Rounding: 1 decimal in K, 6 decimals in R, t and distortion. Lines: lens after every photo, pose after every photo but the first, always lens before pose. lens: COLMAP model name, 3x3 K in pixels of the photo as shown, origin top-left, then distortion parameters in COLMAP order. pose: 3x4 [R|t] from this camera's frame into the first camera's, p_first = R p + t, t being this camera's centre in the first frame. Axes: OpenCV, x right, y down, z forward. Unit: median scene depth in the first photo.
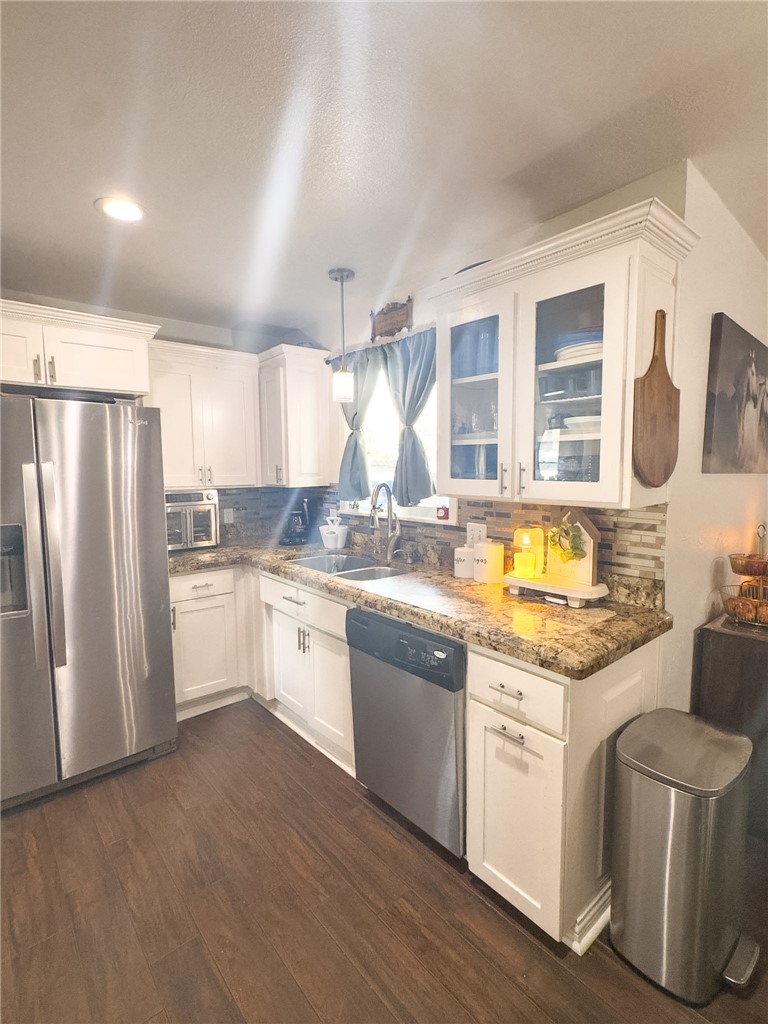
lens RADIAL K [[480.9, 0, 382.3], [0, 480.9, 510.0], [0, 0, 1]] dist [0.001959, 0.000166]
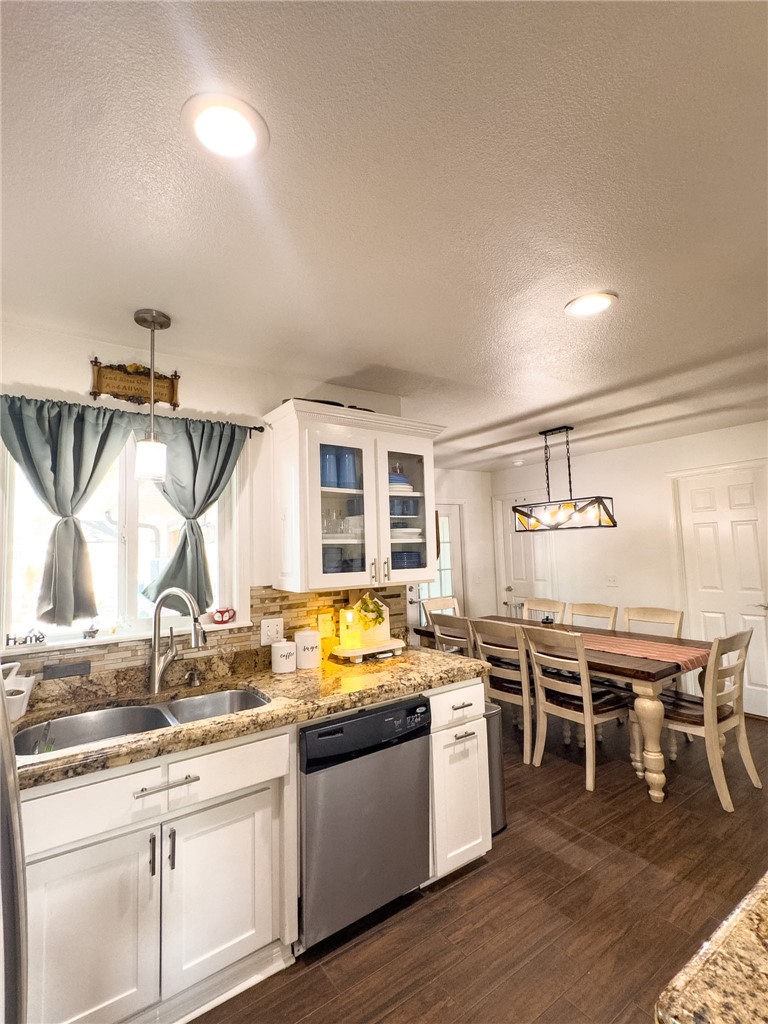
lens RADIAL K [[480.9, 0, 386.4], [0, 480.9, 513.6], [0, 0, 1]] dist [0.001959, 0.000166]
pose [[0.102619, 0.075382, 0.991860, -1.041886], [0.118985, 0.989035, -0.087478, -0.095858], [-0.987579, 0.126994, 0.092524, 0.800441]]
